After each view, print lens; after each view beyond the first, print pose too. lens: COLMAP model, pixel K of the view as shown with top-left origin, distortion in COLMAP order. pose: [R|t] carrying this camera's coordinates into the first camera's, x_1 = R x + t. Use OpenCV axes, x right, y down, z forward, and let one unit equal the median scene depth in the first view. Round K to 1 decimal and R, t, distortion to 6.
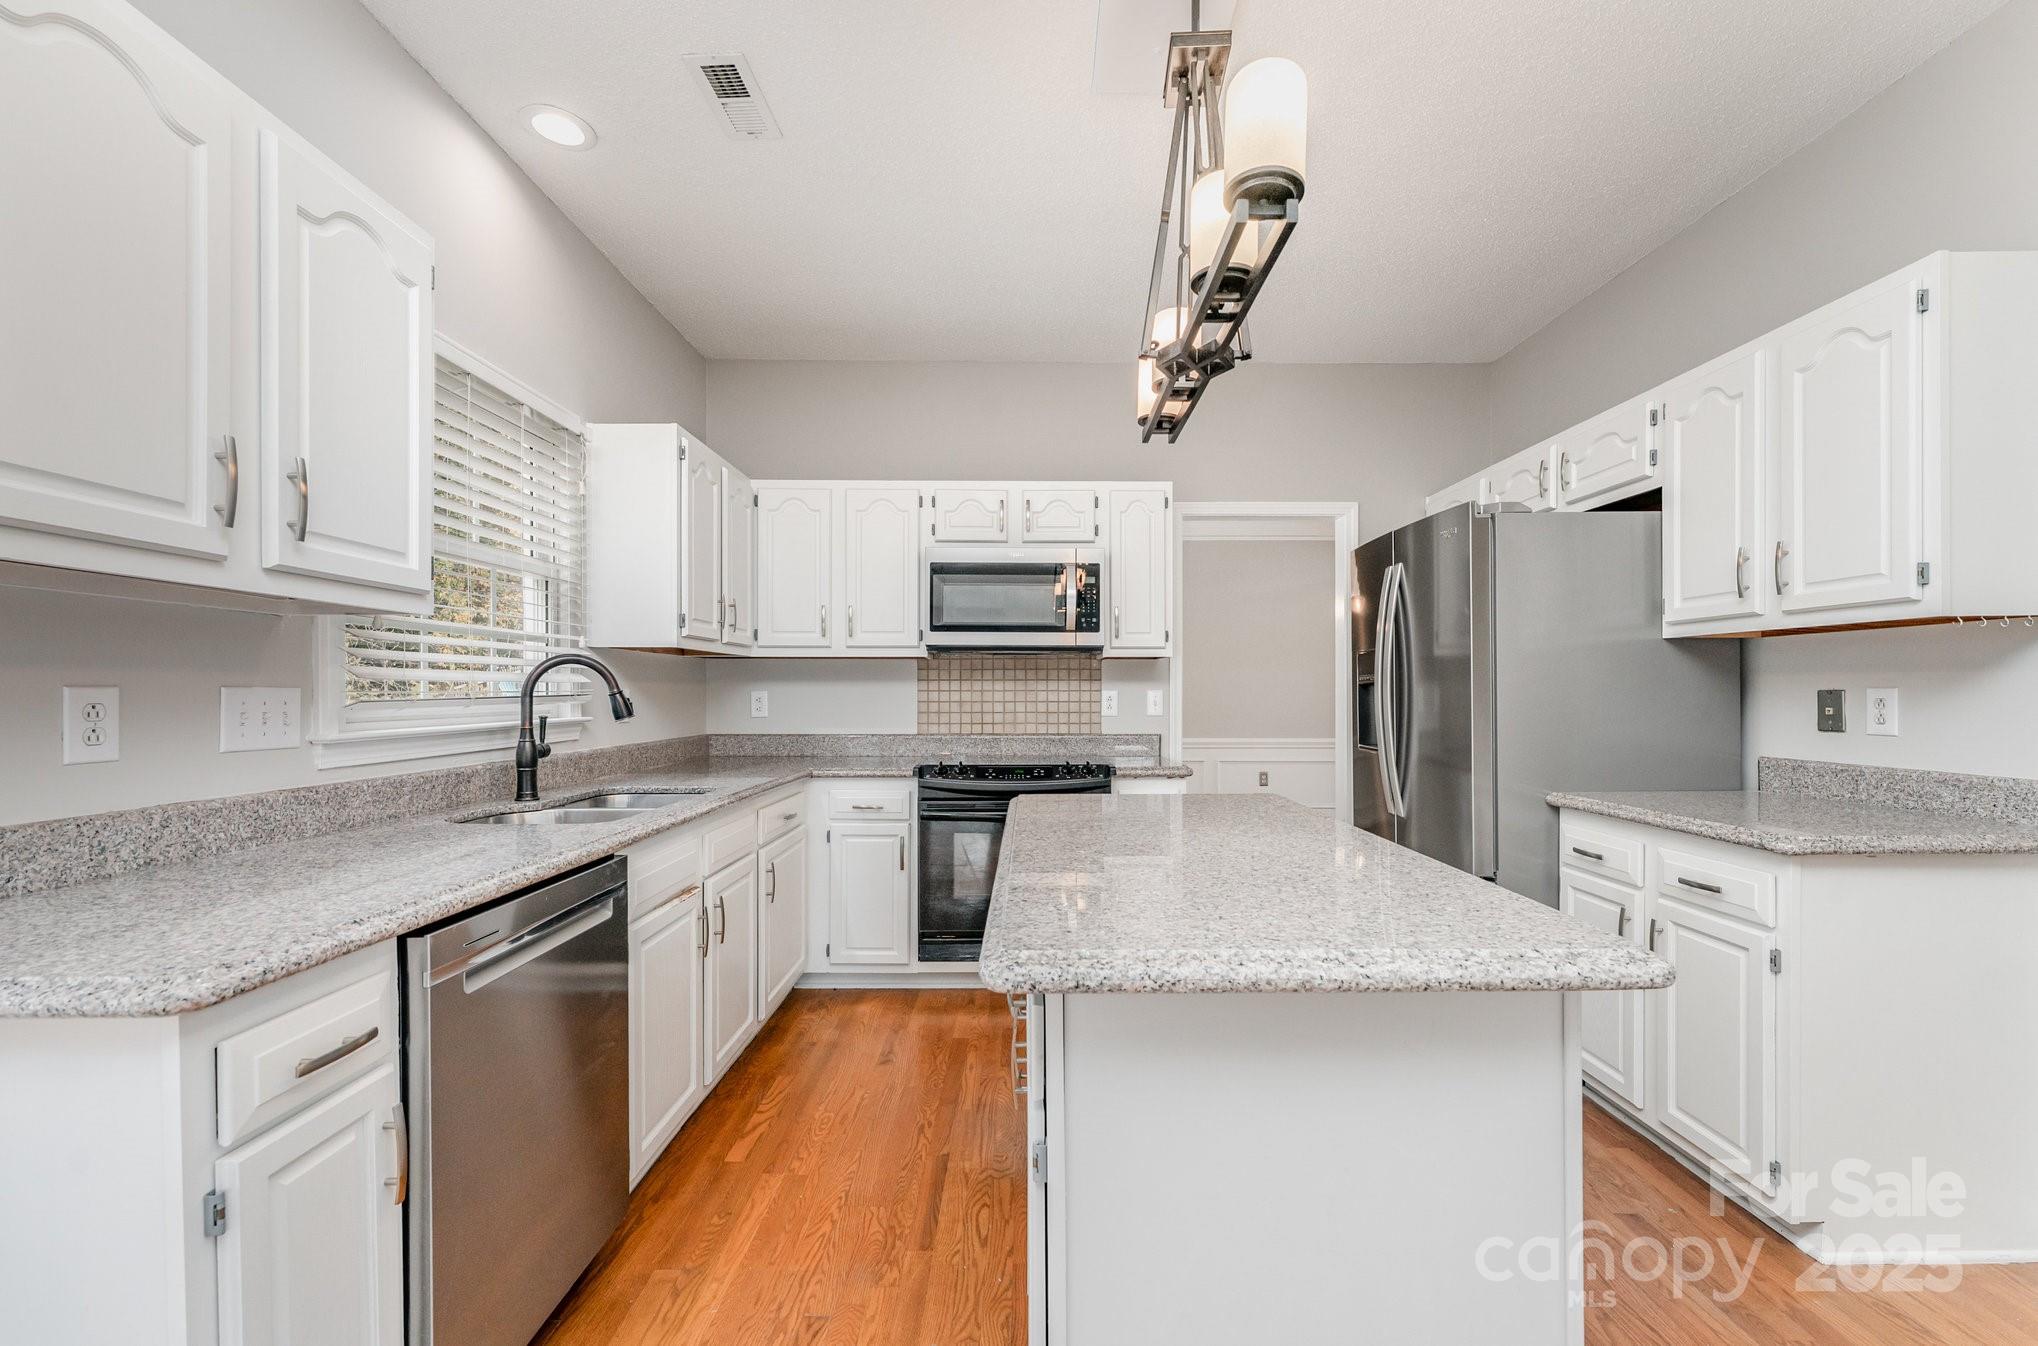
lens RADIAL K [[837.8, 0, 1030.4], [0, 837.8, 693.0], [0, 0, 1]] dist [0.001814, 0.000417]
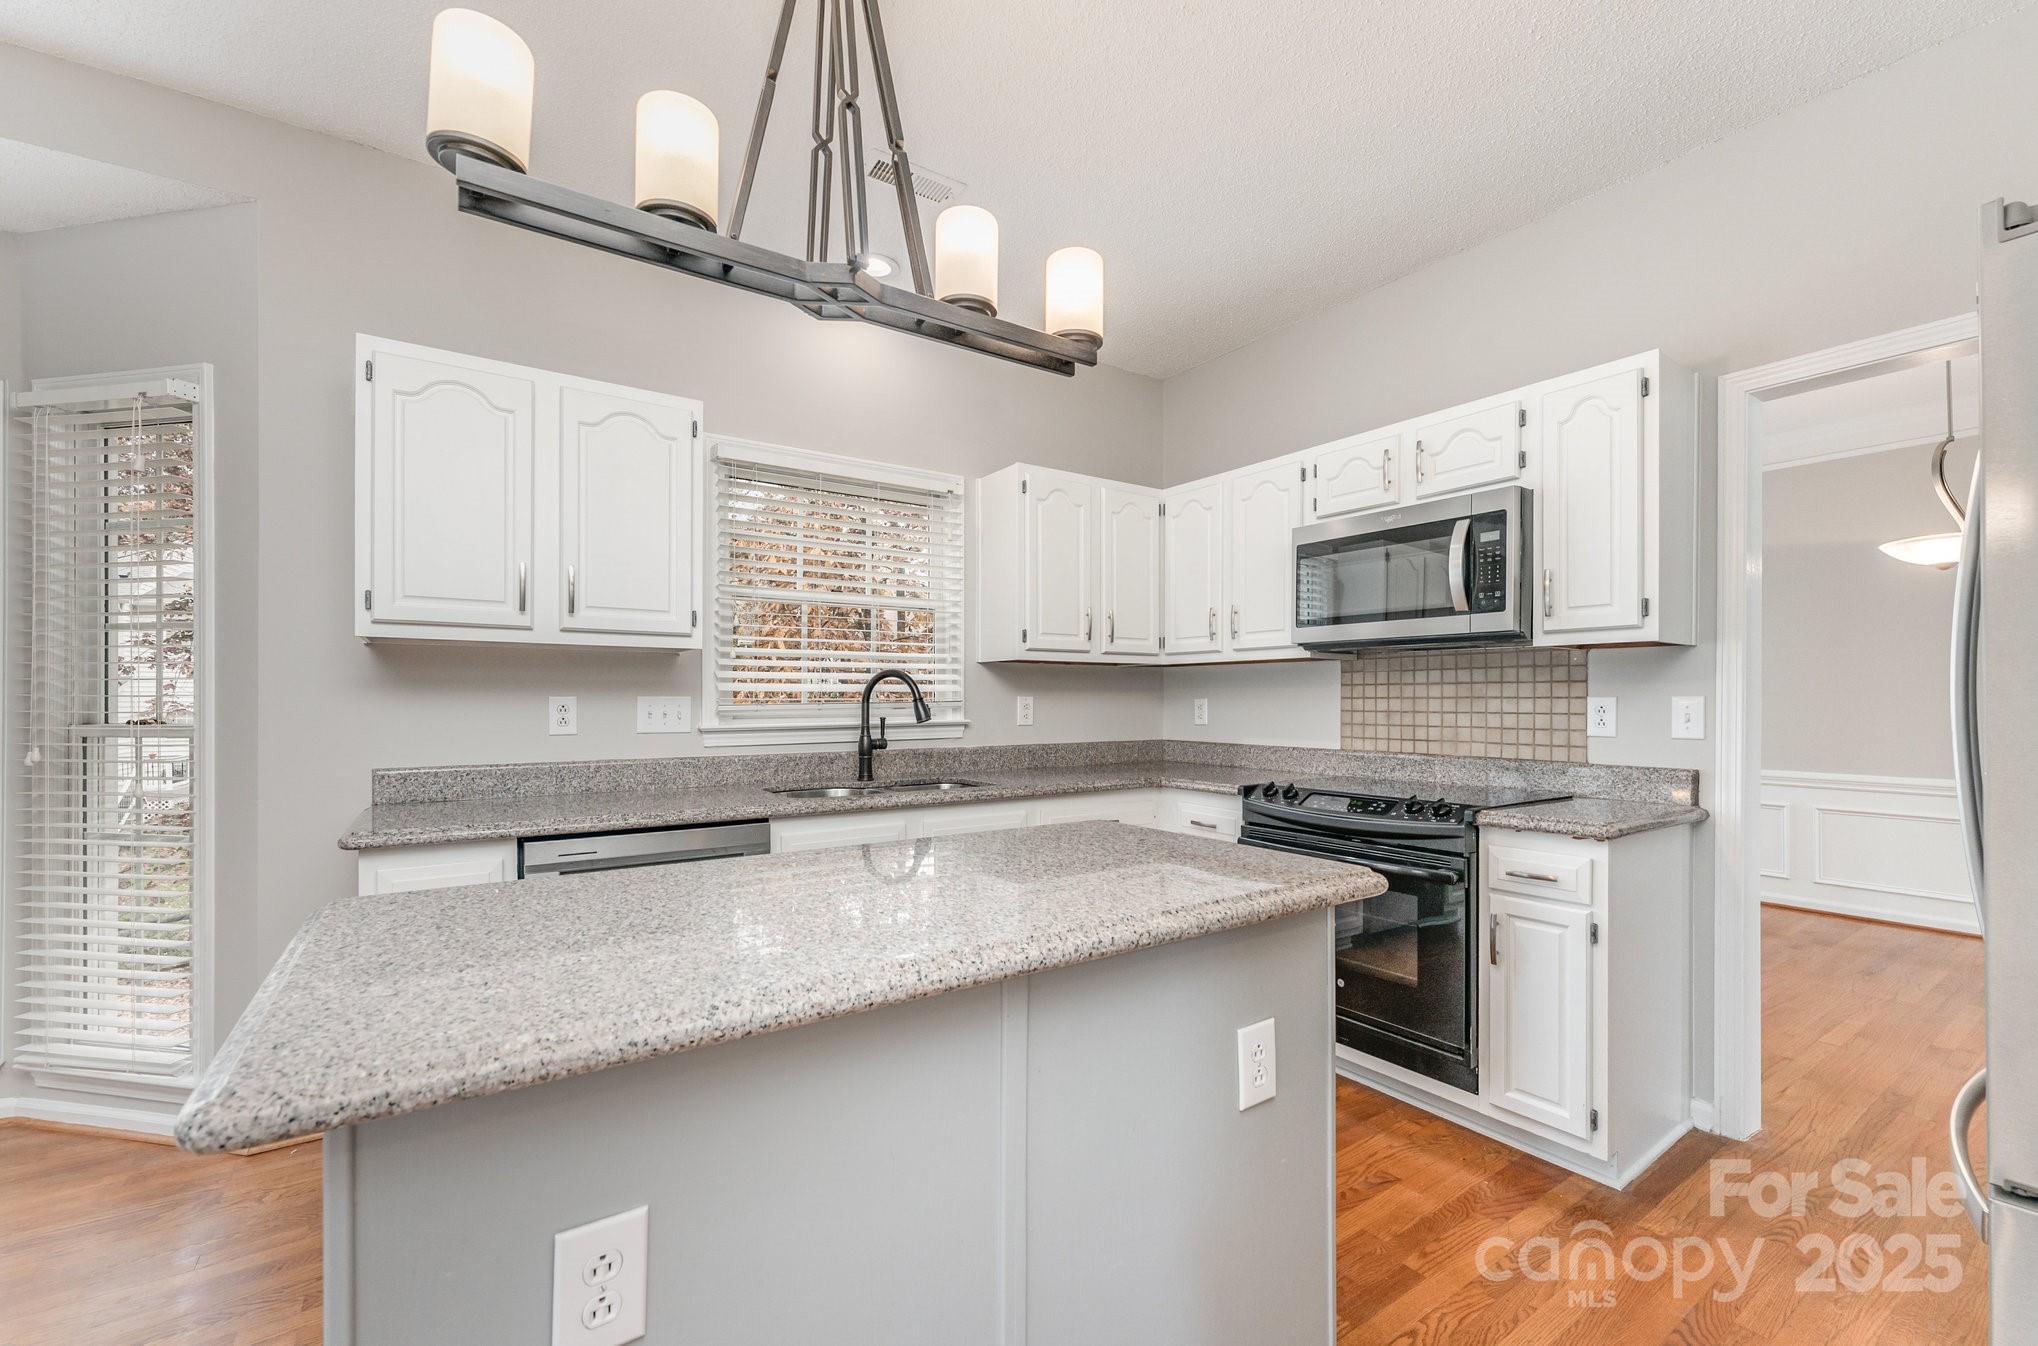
lens RADIAL K [[837.8, 0, 1026.2], [0, 837.8, 707.7], [0, 0, 1]] dist [0.001814, 0.000417]
pose [[0.568977, 0.006852, -0.822325, 0.433973], [-0.001223, 0.999971, 0.007486, 0.001121], [0.822352, -0.003253, 0.568969, 0.305825]]
